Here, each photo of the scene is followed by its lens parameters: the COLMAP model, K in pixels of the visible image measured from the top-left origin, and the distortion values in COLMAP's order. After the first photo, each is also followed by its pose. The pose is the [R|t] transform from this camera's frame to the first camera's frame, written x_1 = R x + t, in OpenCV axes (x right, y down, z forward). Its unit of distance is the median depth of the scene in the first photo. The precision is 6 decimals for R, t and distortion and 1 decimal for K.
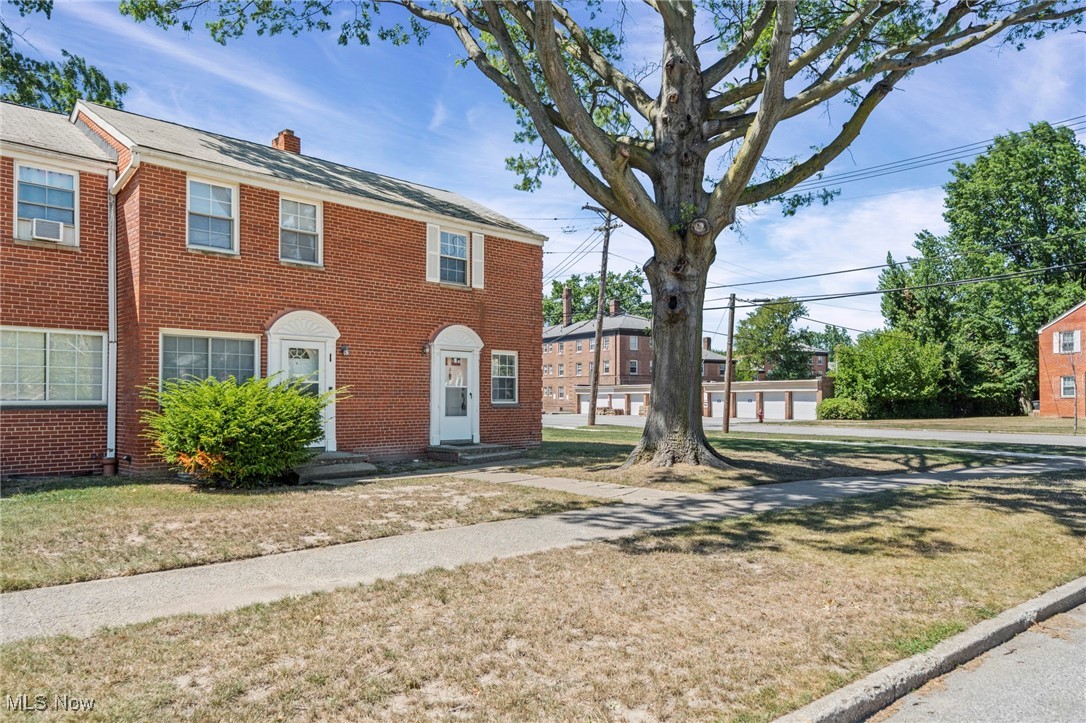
lens RADIAL K [[744.4, 0, 543.1], [0, 744.4, 367.0], [0, 0, 1]] dist [-0.005053, -0.002581]
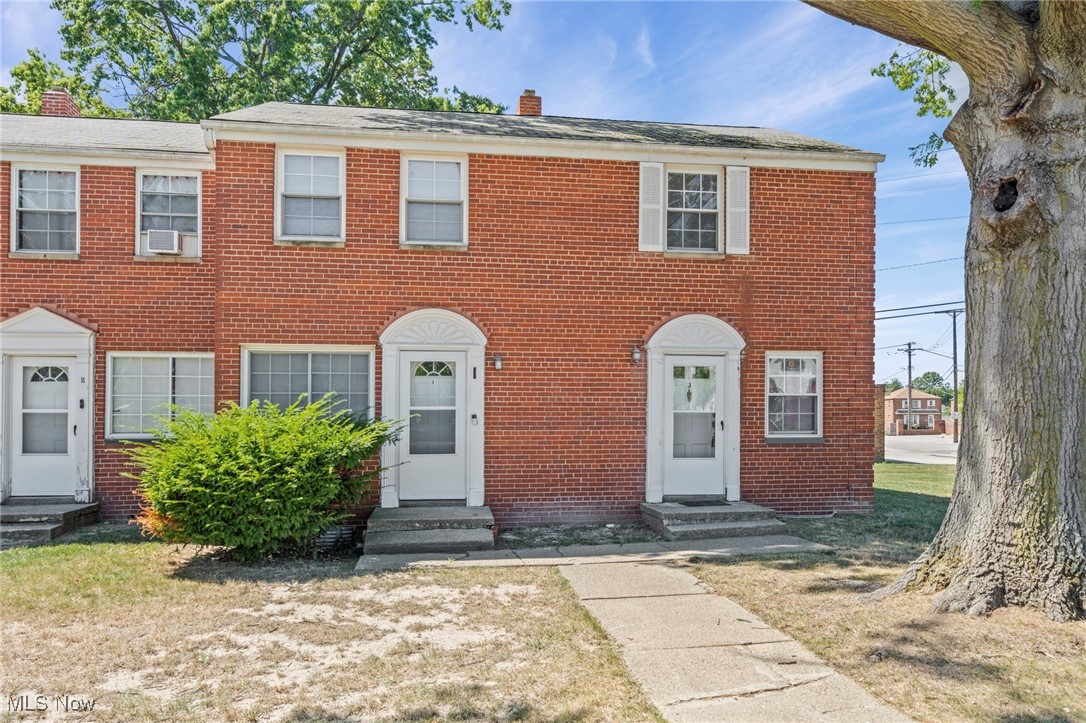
lens RADIAL K [[744.4, 0, 539.9], [0, 744.4, 410.4], [0, 0, 1]] dist [-0.005053, -0.002581]
pose [[0.789801, -0.010613, -0.613272, 0.201915], [0.027991, 0.999432, 0.018753, 0.011639], [0.612724, -0.031977, 0.789649, 0.492824]]
